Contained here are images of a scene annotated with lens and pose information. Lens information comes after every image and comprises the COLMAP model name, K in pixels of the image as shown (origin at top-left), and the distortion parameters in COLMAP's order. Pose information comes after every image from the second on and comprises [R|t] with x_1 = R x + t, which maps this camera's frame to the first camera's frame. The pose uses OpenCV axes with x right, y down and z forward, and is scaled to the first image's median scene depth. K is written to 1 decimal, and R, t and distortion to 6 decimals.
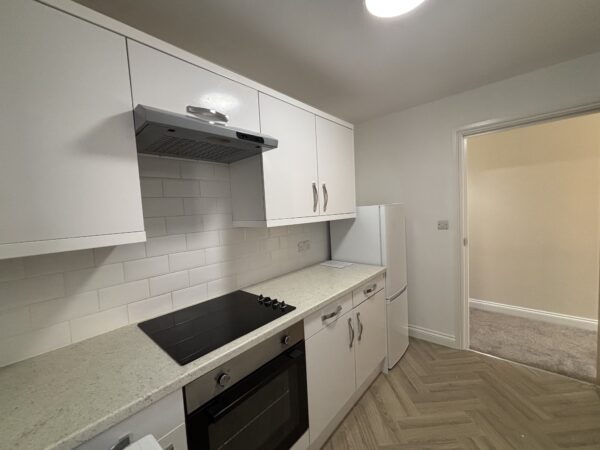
lens RADIAL K [[243.6, 0, 300.0], [0, 243.6, 225.0], [0, 0, 1]] dist [0.001061, -0.000029]
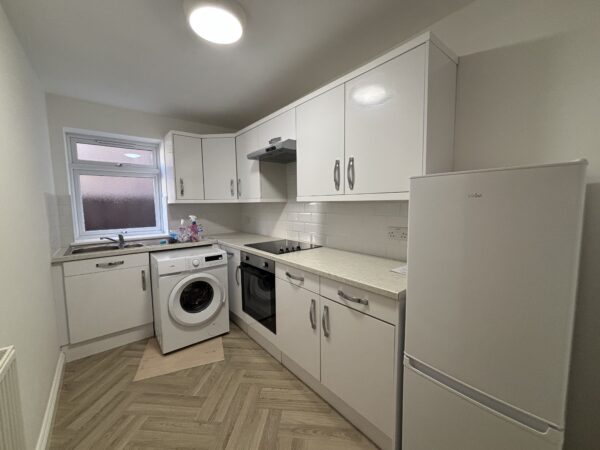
lens RADIAL K [[243.6, 0, 300.0], [0, 243.6, 225.0], [0, 0, 1]] dist [0.001061, -0.000029]
pose [[-0.154524, 0.142372, -0.977677, 1.099801], [-0.046485, 0.987419, 0.151138, -0.059121], [0.986895, 0.068802, -0.145961, 1.038485]]
